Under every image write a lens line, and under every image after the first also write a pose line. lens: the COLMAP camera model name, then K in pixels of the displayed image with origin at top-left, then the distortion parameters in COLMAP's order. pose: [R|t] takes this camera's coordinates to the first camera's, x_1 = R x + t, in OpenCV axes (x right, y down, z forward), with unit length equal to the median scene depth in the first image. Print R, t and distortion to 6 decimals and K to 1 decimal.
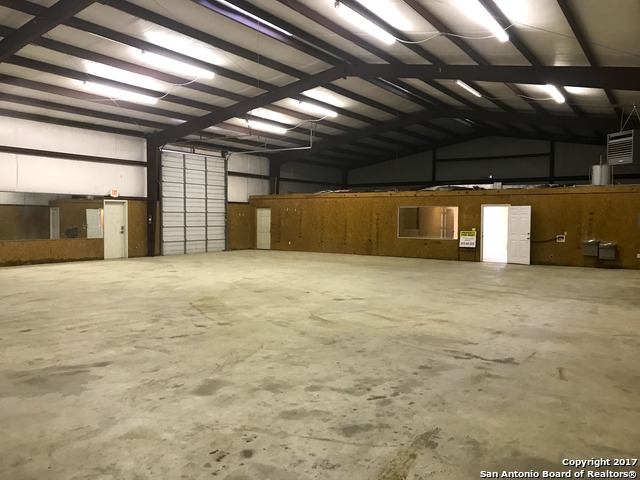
lens RADIAL K [[527.4, 0, 320.0], [0, 527.4, 240.0], [0, 0, 1]] dist [0.004448, -0.000210]
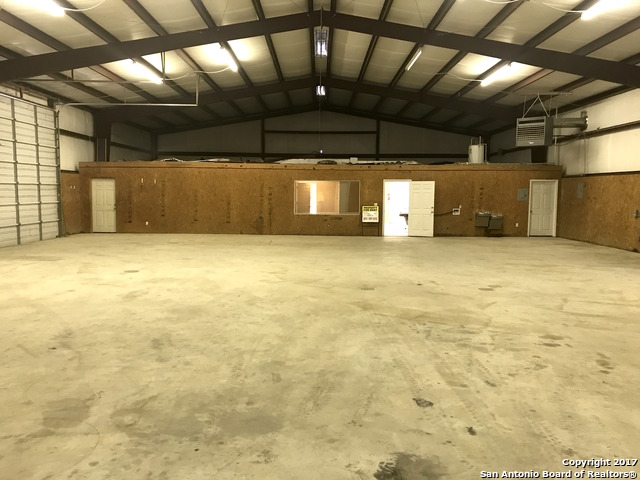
lens RADIAL K [[533.0, 0, 320.0], [0, 533.0, 240.0], [0, 0, 1]] dist [0.005298, -0.008423]
pose [[0.832201, -0.048526, 0.552346, -0.301747], [0.021621, 0.998245, 0.055123, -0.008577], [-0.554052, -0.033931, 0.831790, 0.185669]]
